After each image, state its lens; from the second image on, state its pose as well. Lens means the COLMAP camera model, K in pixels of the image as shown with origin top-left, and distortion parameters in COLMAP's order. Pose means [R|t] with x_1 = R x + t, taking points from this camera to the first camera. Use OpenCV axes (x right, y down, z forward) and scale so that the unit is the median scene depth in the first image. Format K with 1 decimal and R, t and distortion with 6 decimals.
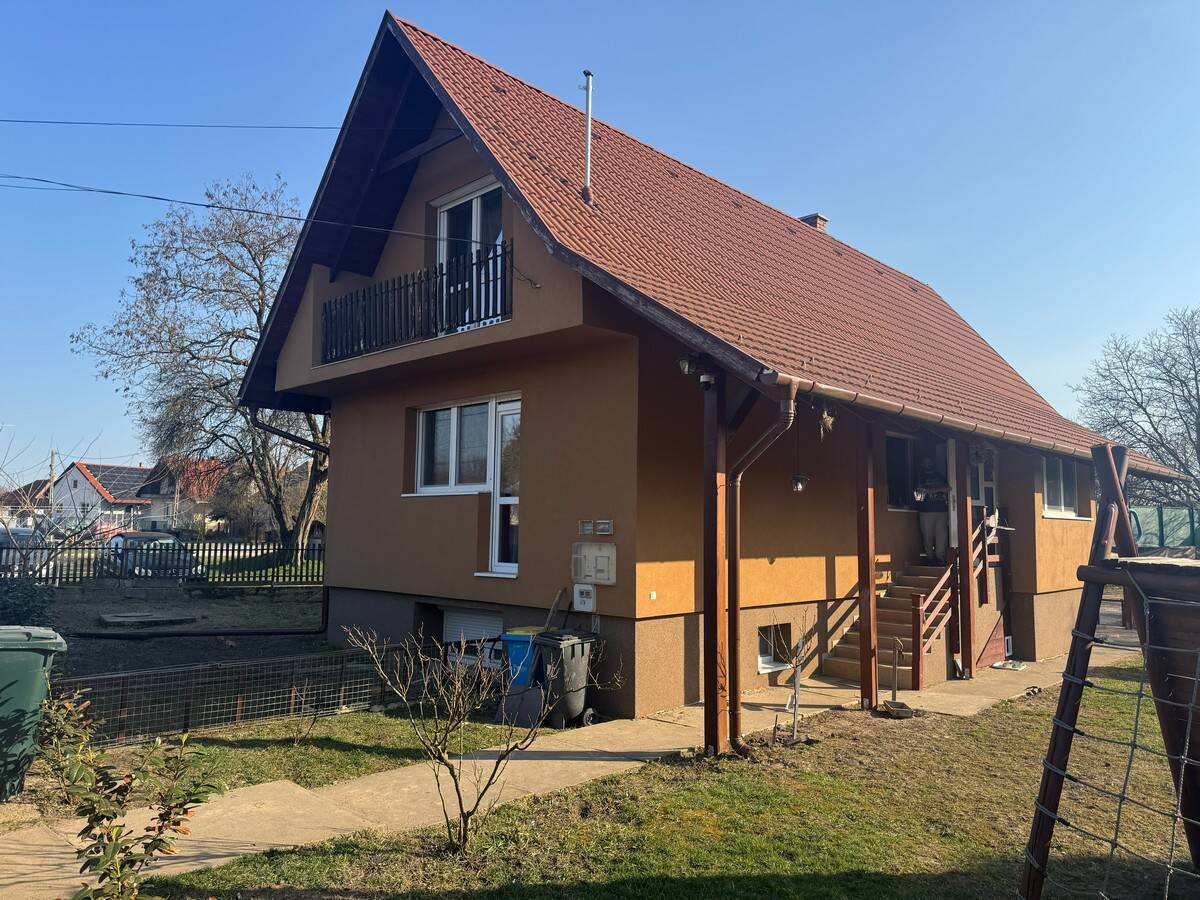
lens RADIAL K [[847.5, 0, 604.0], [0, 847.5, 431.2], [0, 0, 1]] dist [0.051378, -0.017225]
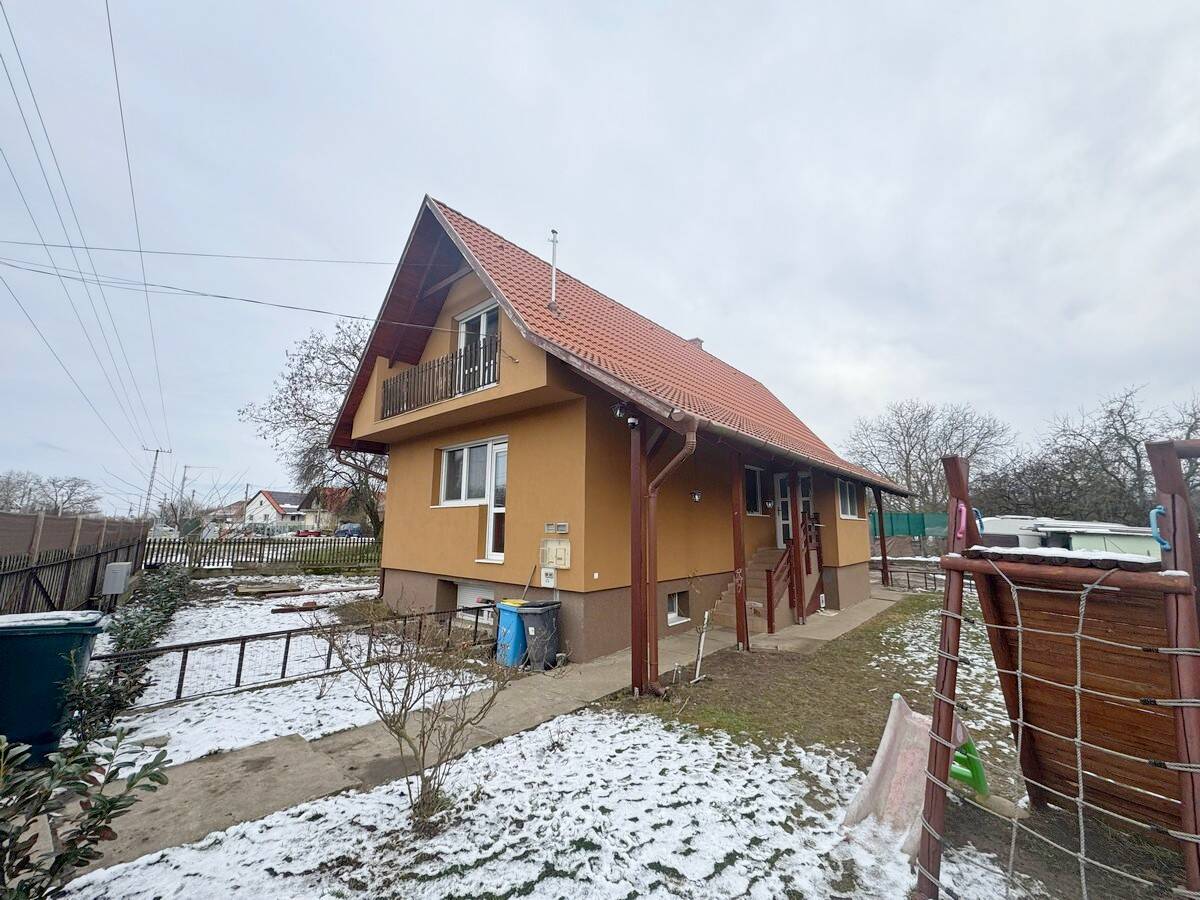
lens RADIAL K [[481.0, 0, 595.6], [0, 481.0, 439.7], [0, 0, 1]] dist [-0.003524, 0.000196]
pose [[0.999082, 0.001227, 0.042818, 0.016825], [0.001713, 0.997645, -0.068563, 0.015946], [-0.042802, 0.068573, 0.996728, 0.137101]]
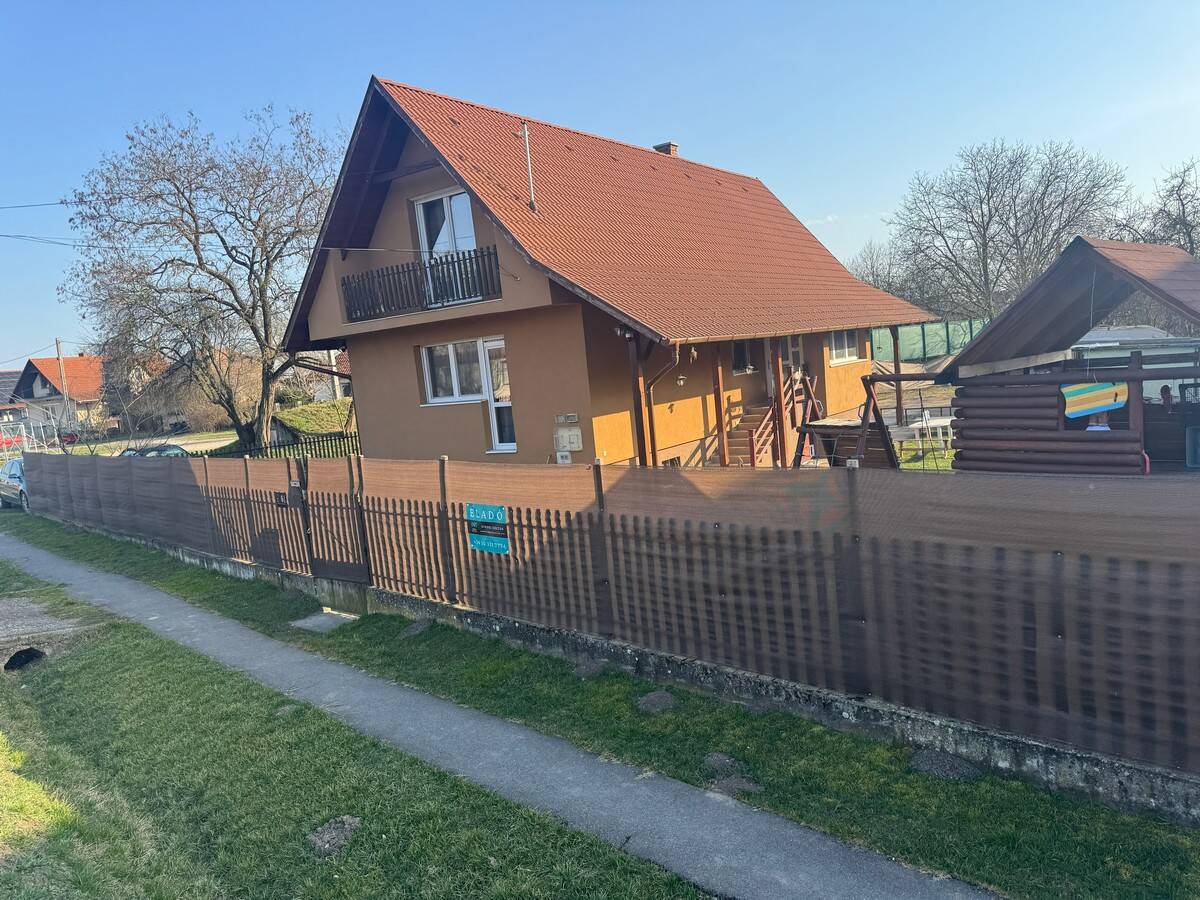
lens RADIAL K [[847.5, 0, 596.5], [0, 847.5, 453.8], [0, 0, 1]] dist [0.051378, -0.017225]
pose [[0.983459, -0.124066, 0.131968, -0.143909], [0.093220, 0.971372, 0.218510, -0.144286], [-0.155300, -0.202593, 0.966870, -0.527614]]
